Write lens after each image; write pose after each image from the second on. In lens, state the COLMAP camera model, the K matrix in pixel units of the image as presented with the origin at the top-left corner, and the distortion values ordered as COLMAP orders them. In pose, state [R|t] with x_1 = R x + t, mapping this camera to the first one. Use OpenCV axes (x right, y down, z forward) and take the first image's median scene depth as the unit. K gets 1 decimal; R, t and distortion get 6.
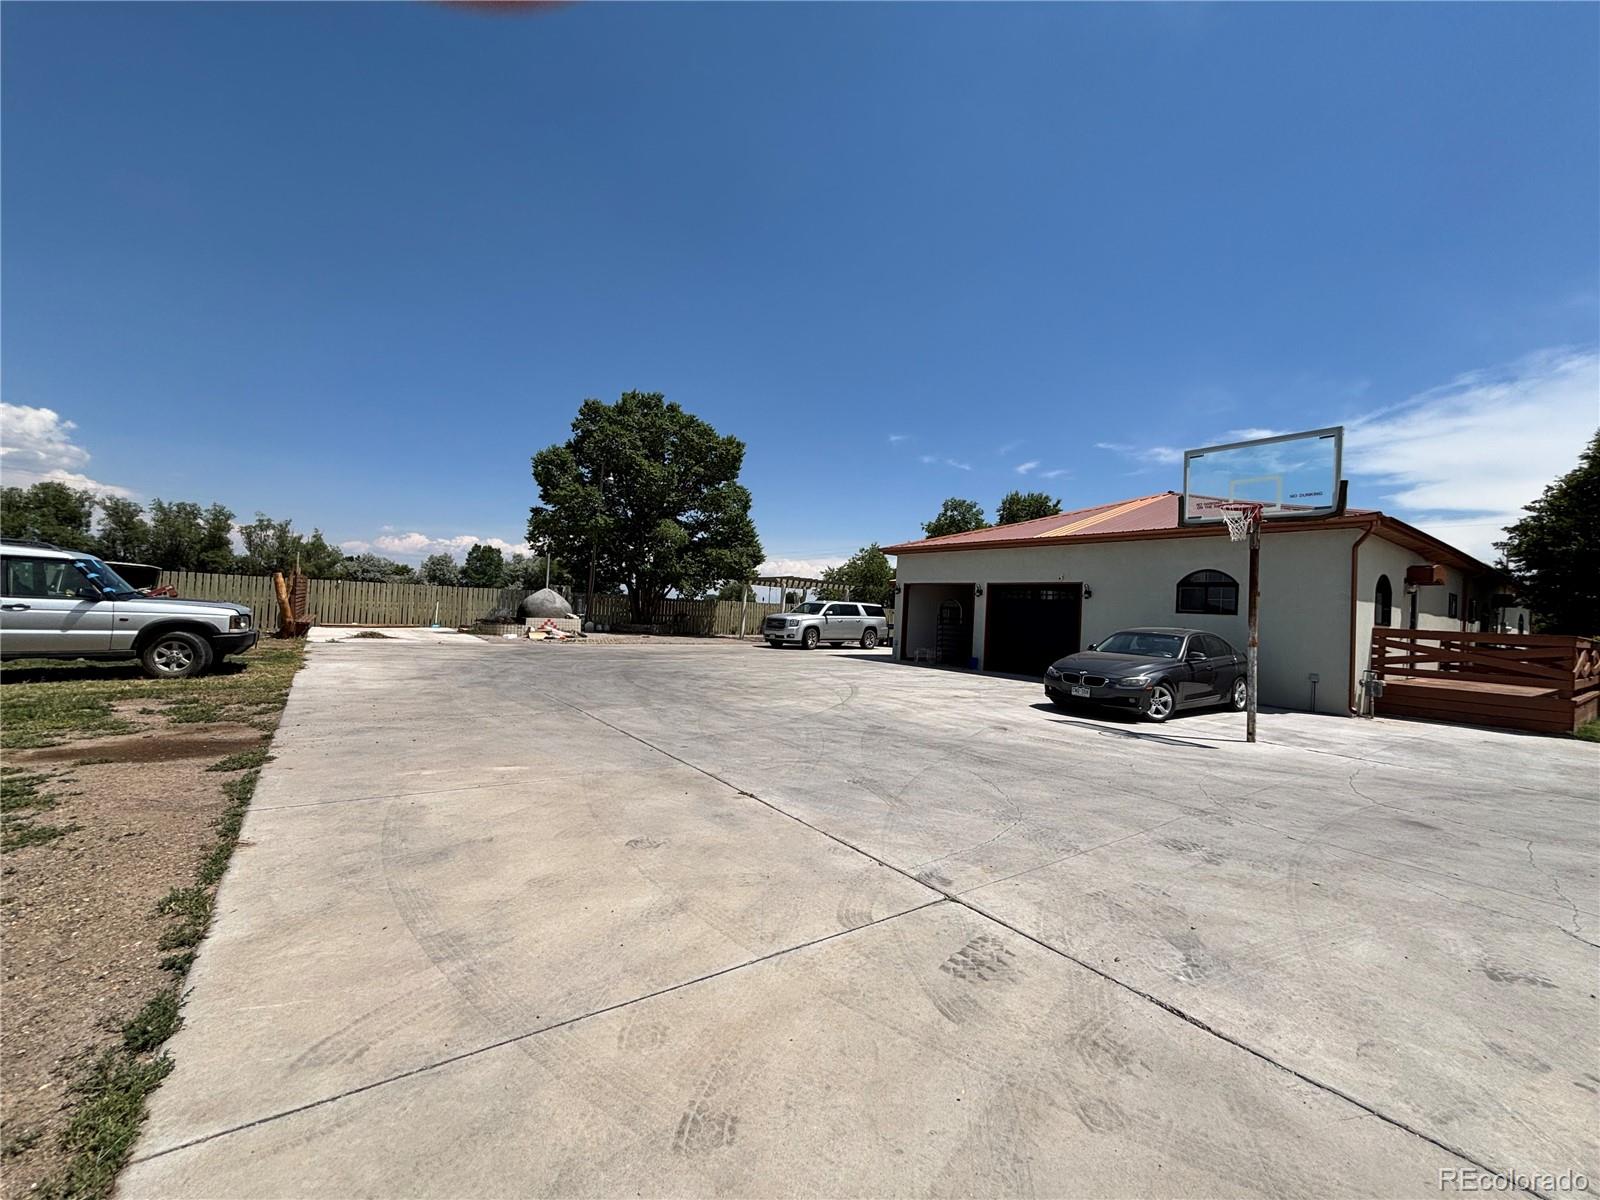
lens RADIAL K [[642.8, 0, 784.5], [0, 642.8, 601.0], [0, 0, 1]] dist [-0.004384, 0.001159]
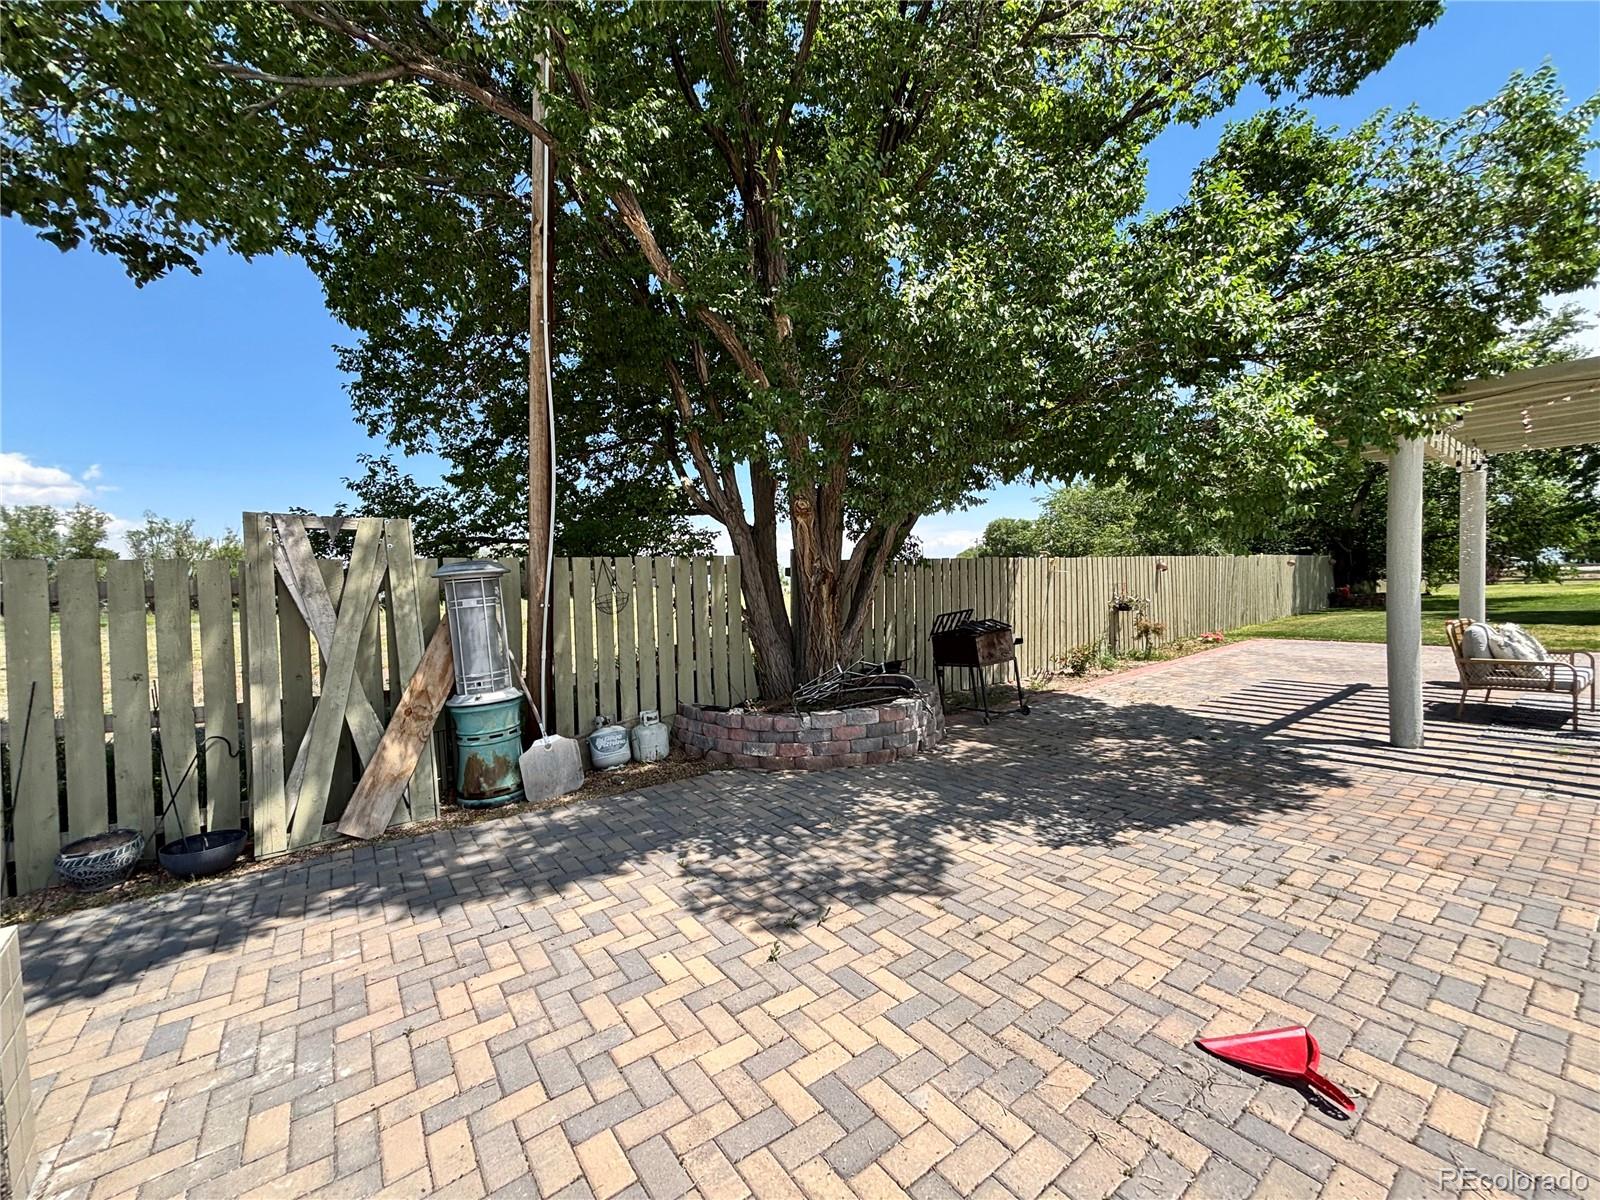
lens RADIAL K [[642.8, 0, 800.9], [0, 642.8, 602.8], [0, 0, 1]] dist [-0.004384, 0.001159]
pose [[0.997090, -0.075554, 0.010155, -0.071217], [0.075174, 0.996601, 0.033709, -0.000481], [-0.012668, -0.032848, 0.999380, 0.235920]]
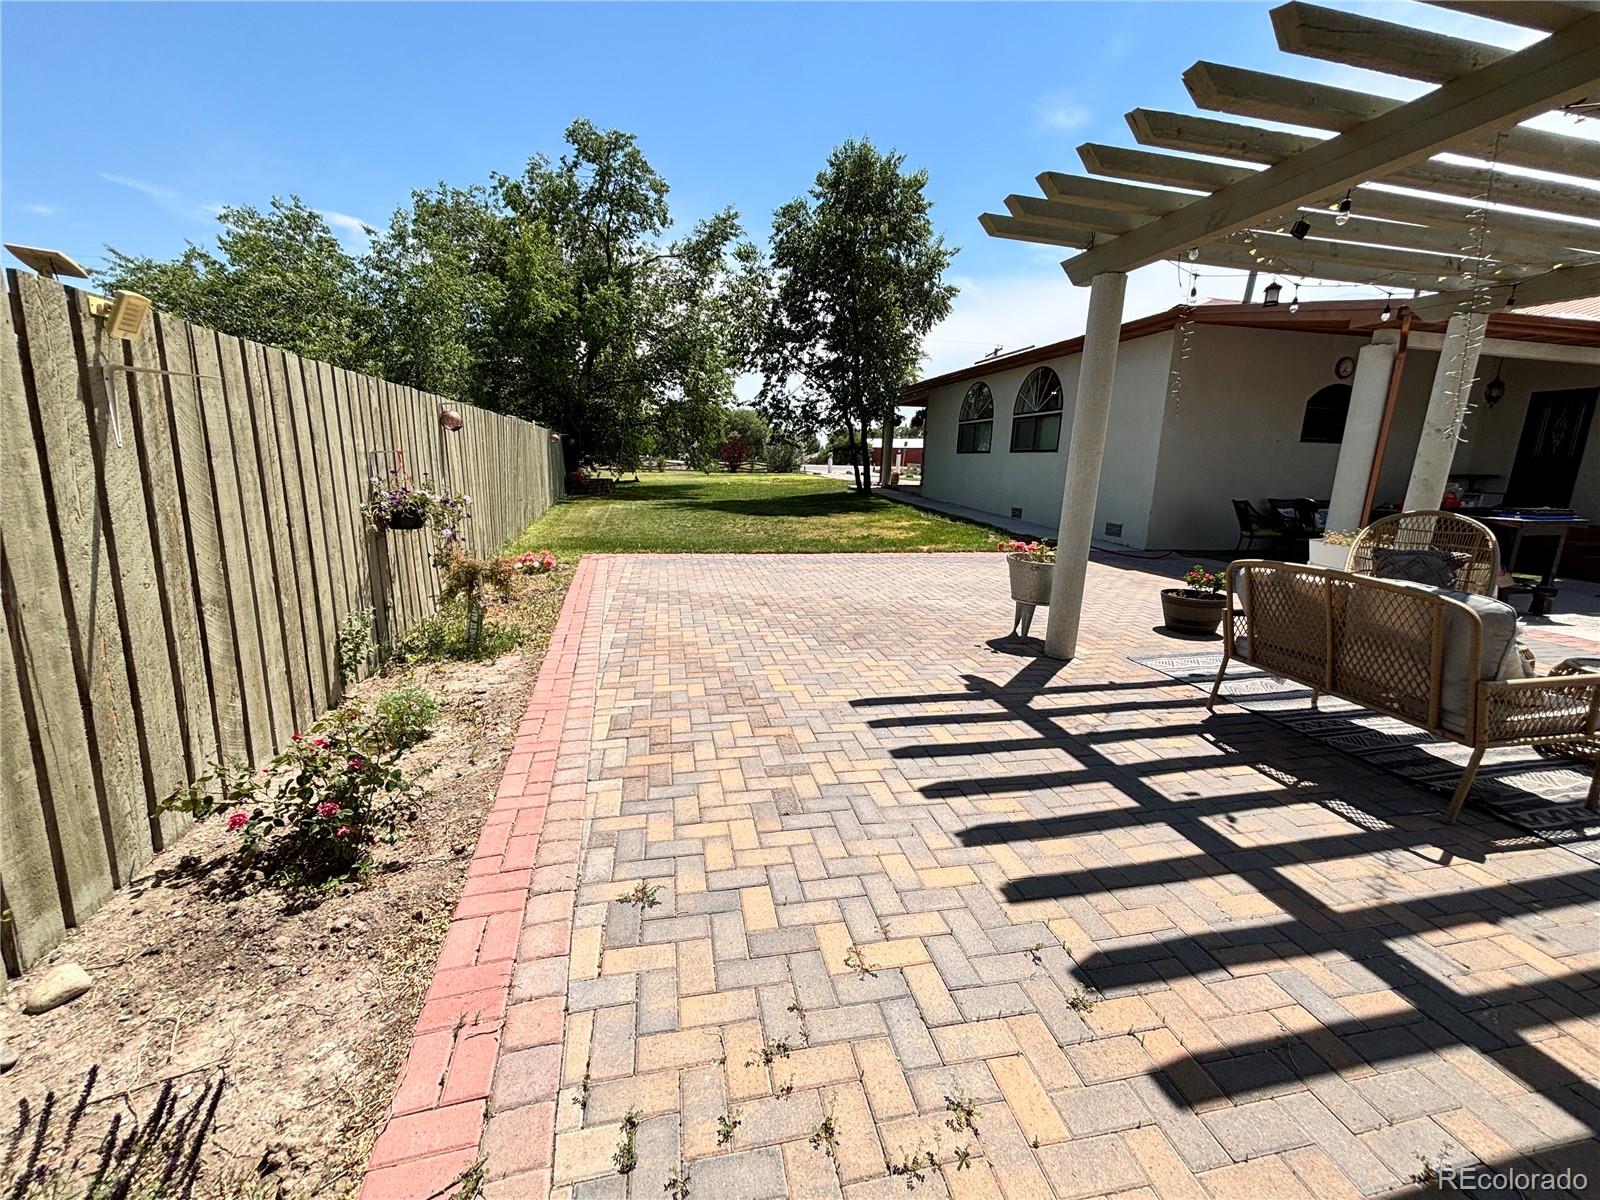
lens RADIAL K [[642.8, 0, 798.8], [0, 642.8, 600.9], [0, 0, 1]] dist [-0.004384, 0.001159]
pose [[0.398881, -0.225548, 0.888832, -0.037320], [-0.019242, 0.967007, 0.254021, 0.002884], [-0.916801, -0.118427, 0.381381, 0.318037]]
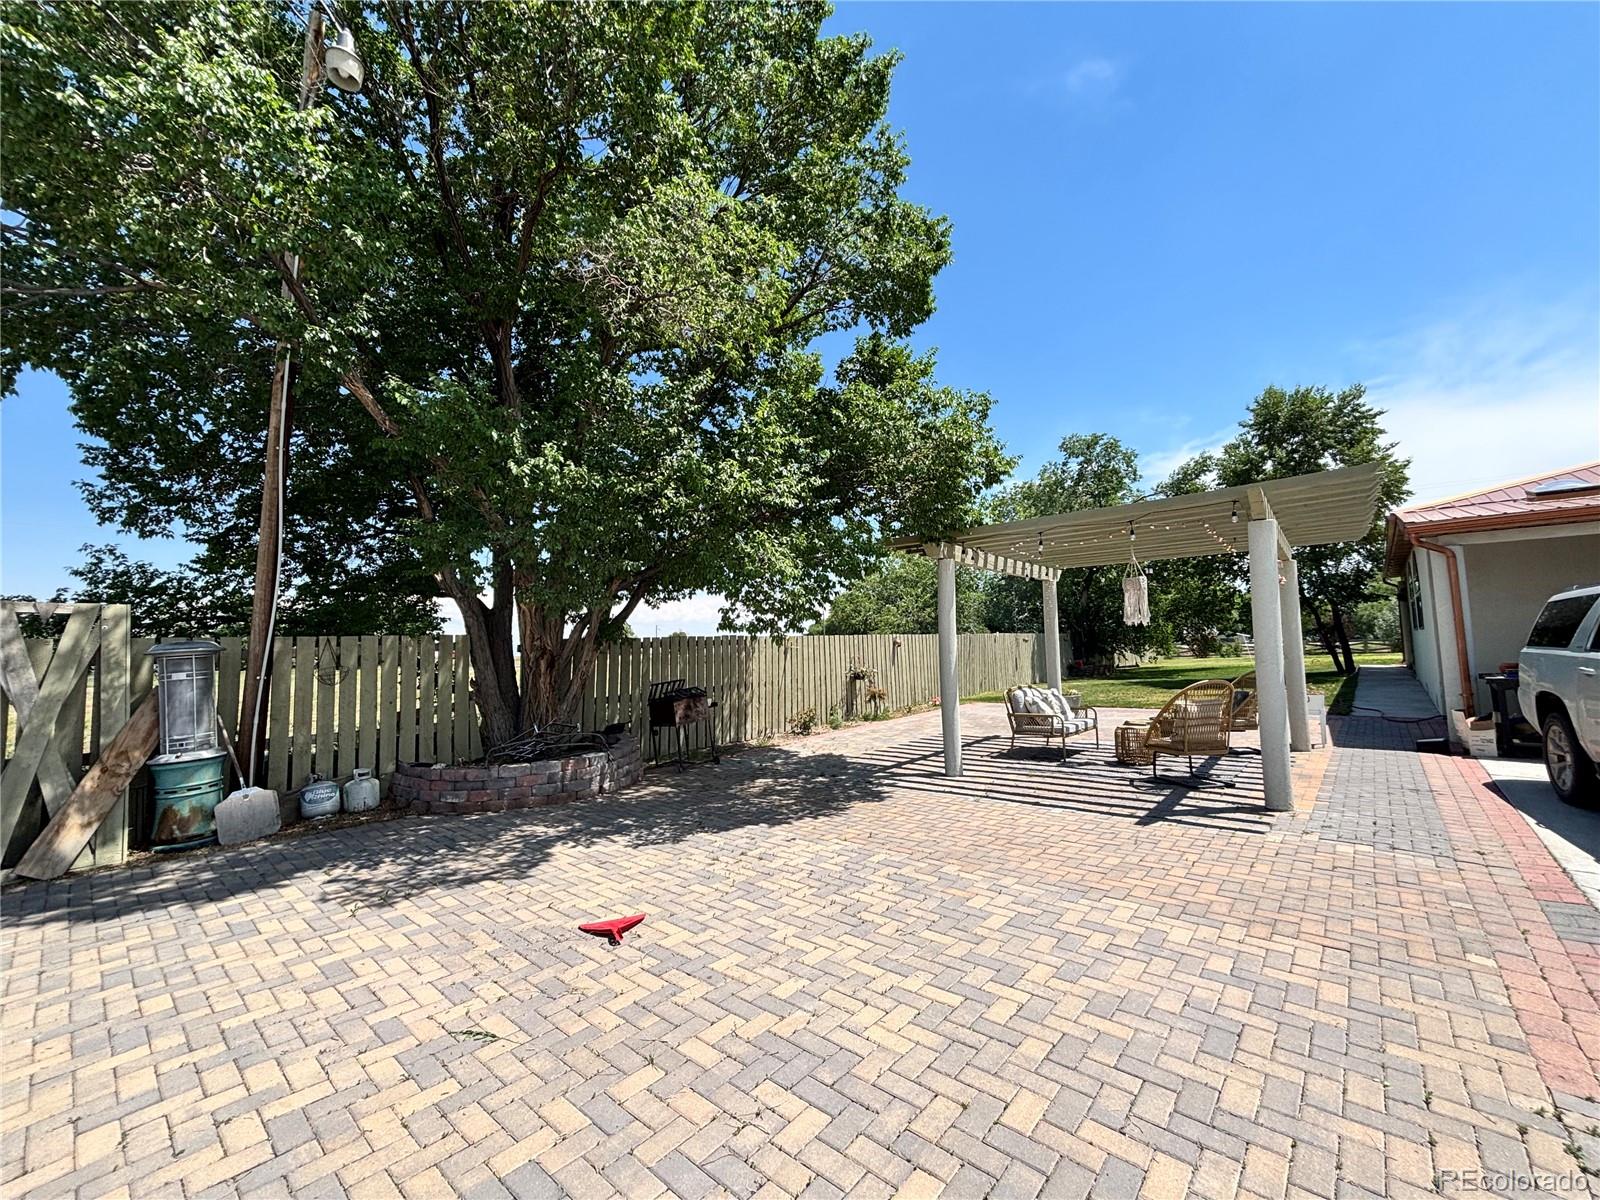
lens RADIAL K [[642.8, 0, 804.3], [0, 642.8, 598.9], [0, 0, 1]] dist [-0.004384, 0.001159]
pose [[0.971795, -0.051315, 0.230178, -0.052972], [0.067641, 0.995680, -0.063602, -0.000151], [-0.225920, 0.077377, 0.971068, 0.214204]]
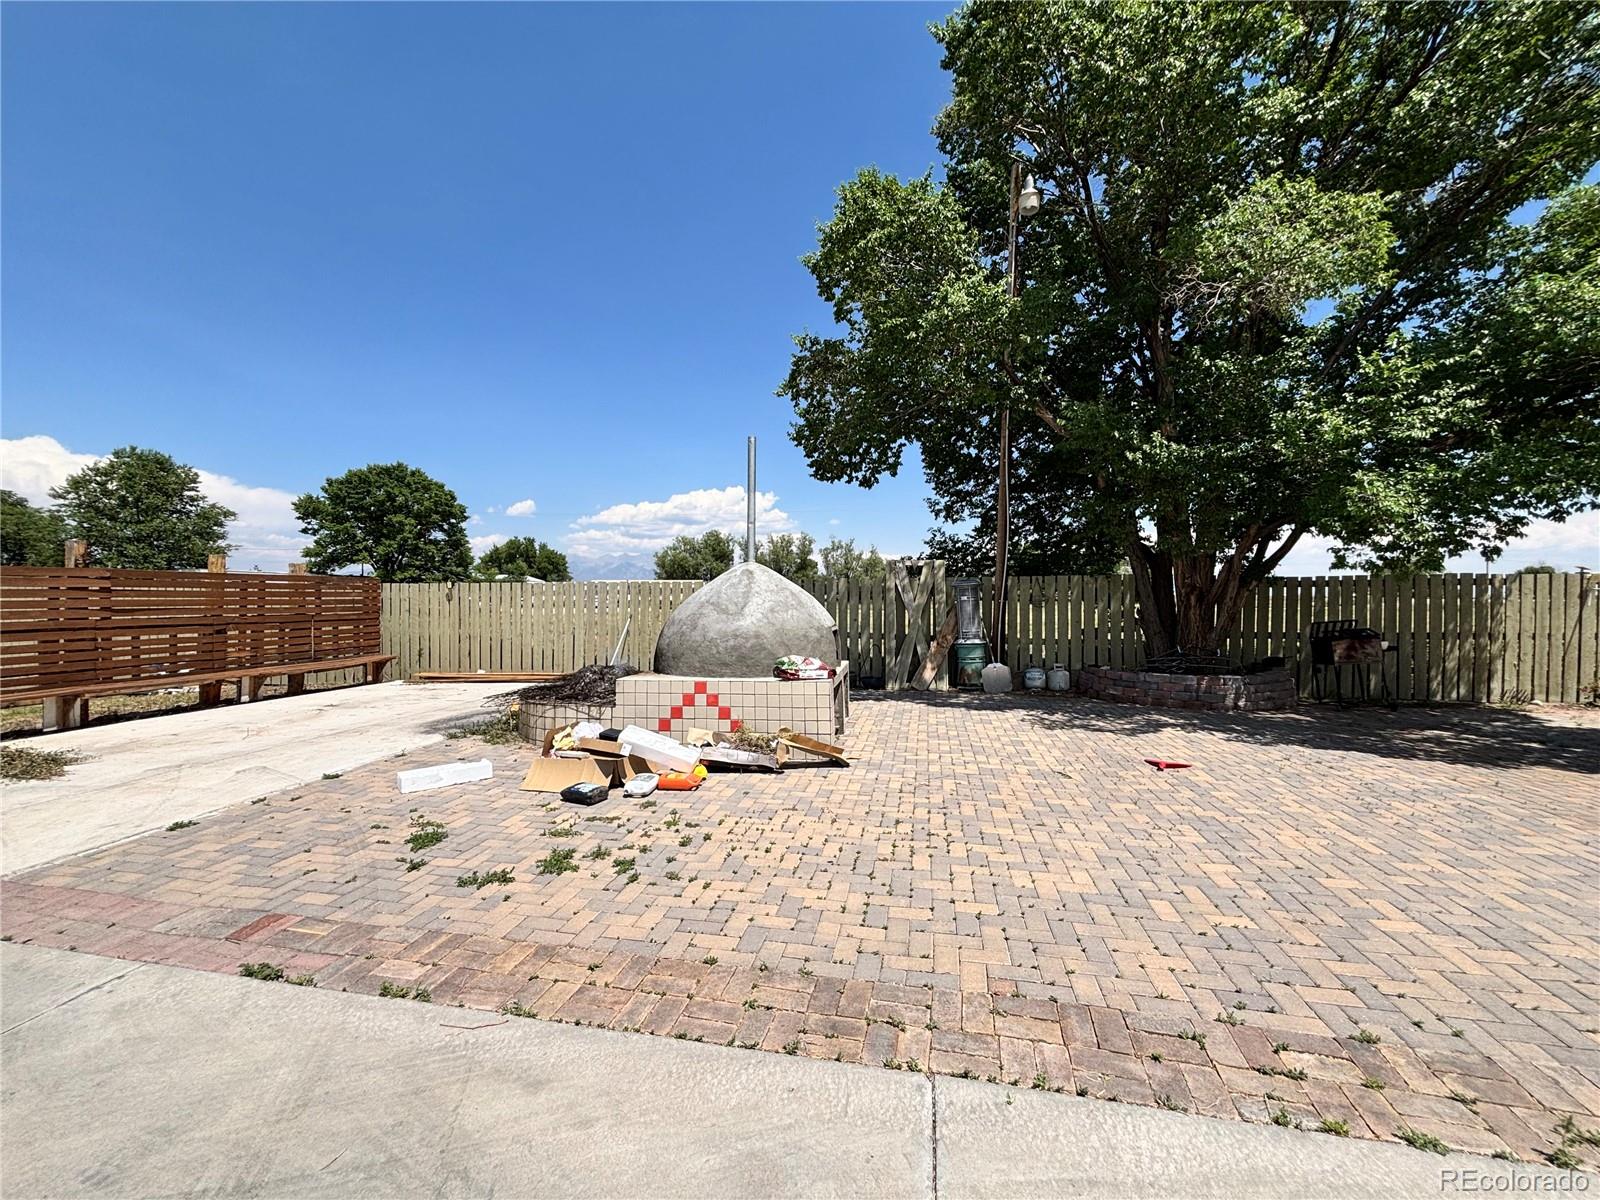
lens RADIAL K [[642.8, 0, 792.3], [0, 642.8, 604.2], [0, 0, 1]] dist [-0.004384, 0.001159]
pose [[0.670173, -0.035083, -0.741375, -0.034428], [0.031731, 0.999323, -0.018605, 0.001528], [0.741526, -0.011056, 0.670833, 0.190078]]
